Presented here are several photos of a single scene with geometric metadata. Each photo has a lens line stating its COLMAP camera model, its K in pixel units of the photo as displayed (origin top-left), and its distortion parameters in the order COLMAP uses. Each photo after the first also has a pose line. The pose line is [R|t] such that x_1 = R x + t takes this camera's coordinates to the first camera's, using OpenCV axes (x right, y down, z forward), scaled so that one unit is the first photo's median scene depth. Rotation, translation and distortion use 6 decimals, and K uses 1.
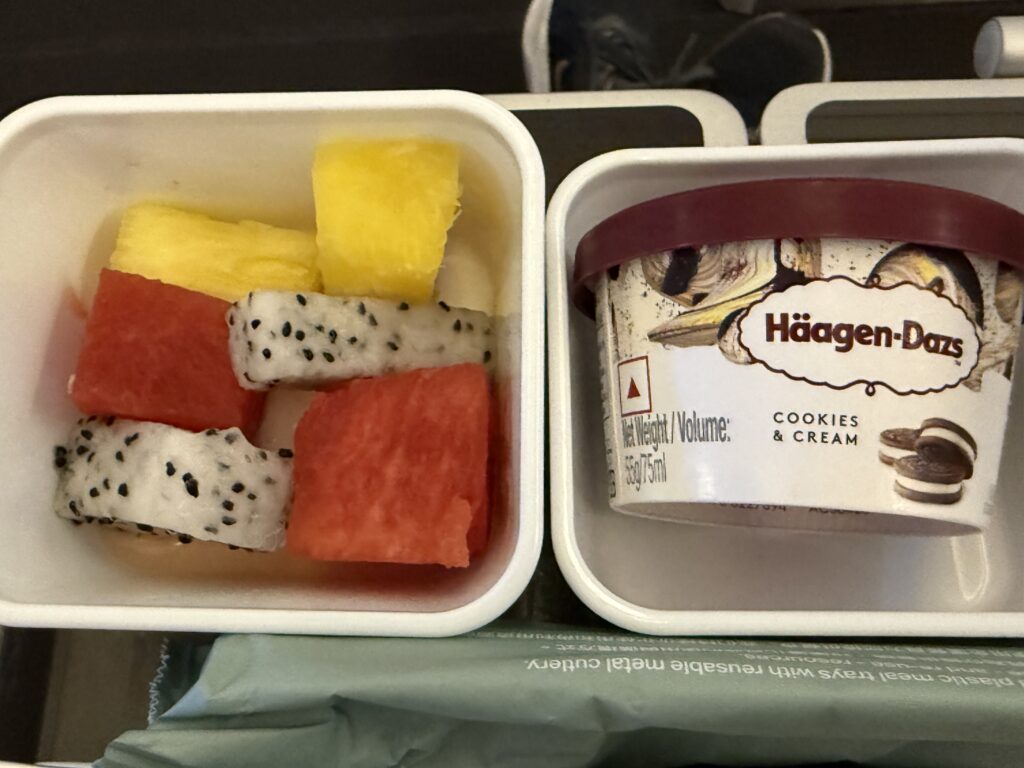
lens RADIAL K [[1096.9, 0, 522.5], [0, 1096.9, 383.8], [0, 0, 1]] dist [-0.009041, 0.015531]
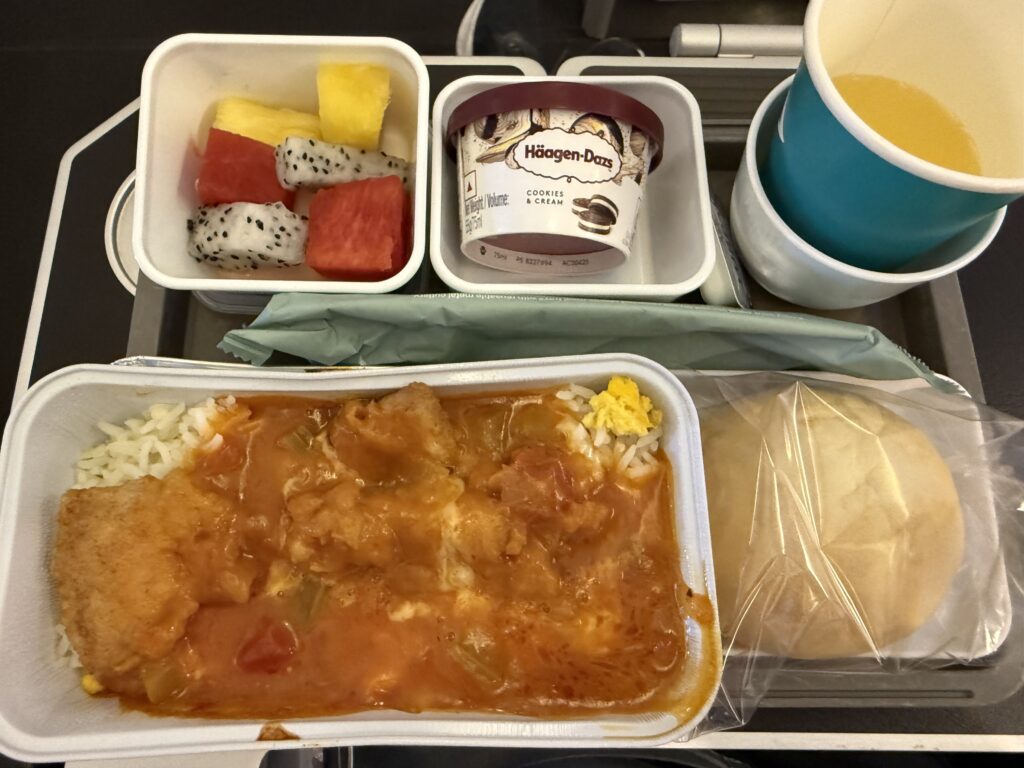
lens RADIAL K [[734.2, 0, 506.6], [0, 734.2, 383.5], [0, 0, 1]] dist [0.001871, -0.003996]
pose [[0.997965, 0.016367, 0.061622, 0.089242], [-0.023244, 0.993369, 0.112592, 0.218133], [-0.059370, -0.113795, 0.991729, -0.458804]]
